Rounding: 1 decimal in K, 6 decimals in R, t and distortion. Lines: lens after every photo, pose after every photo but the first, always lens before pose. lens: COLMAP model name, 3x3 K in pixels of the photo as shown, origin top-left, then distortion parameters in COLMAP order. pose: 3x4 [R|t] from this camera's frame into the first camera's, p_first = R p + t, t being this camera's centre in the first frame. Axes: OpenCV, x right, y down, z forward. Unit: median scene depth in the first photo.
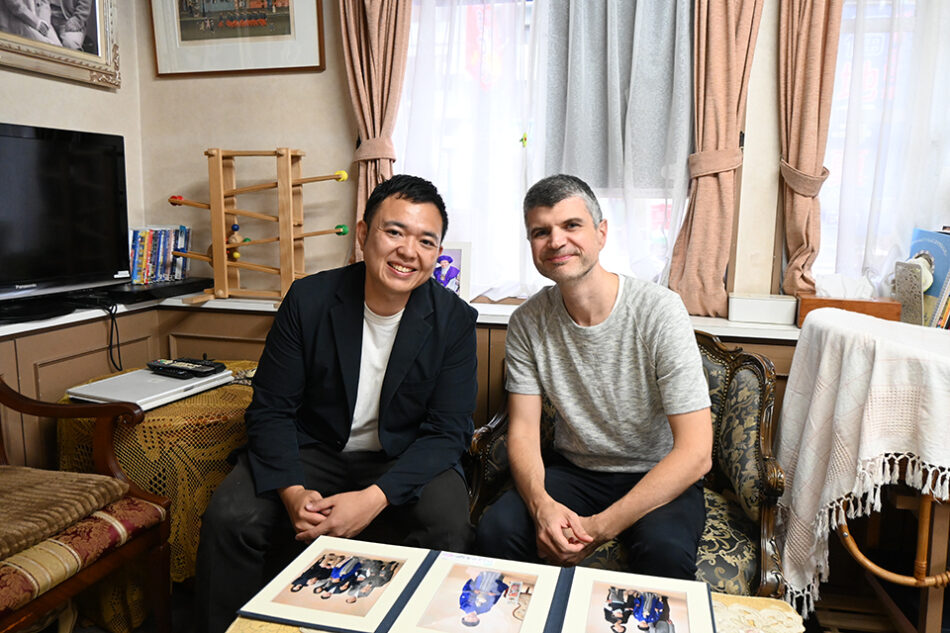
lens RADIAL K [[749.4, 0, 475.9], [0, 749.4, 313.7], [0, 0, 1]] dist [-0.008866, -0.001376]
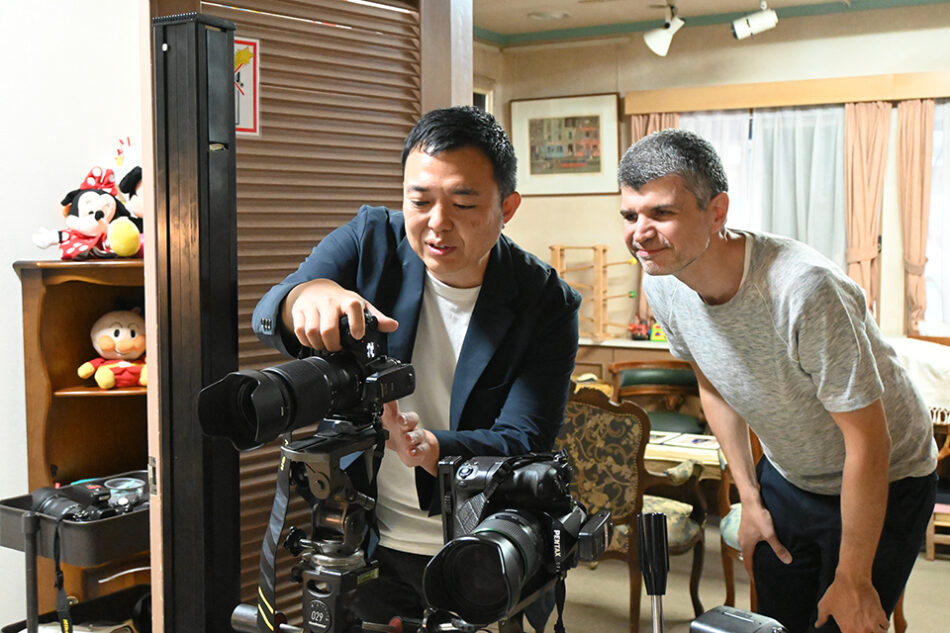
lens RADIAL K [[1173.7, 0, 476.0], [0, 1173.7, 315.7], [0, 0, 1]] dist [-0.033874, 0.000000]
pose [[0.965303, 0.004982, -0.261084, 0.154855], [-0.027709, 0.996127, -0.083442, 0.152272], [0.259657, 0.087781, 0.961703, -1.496420]]
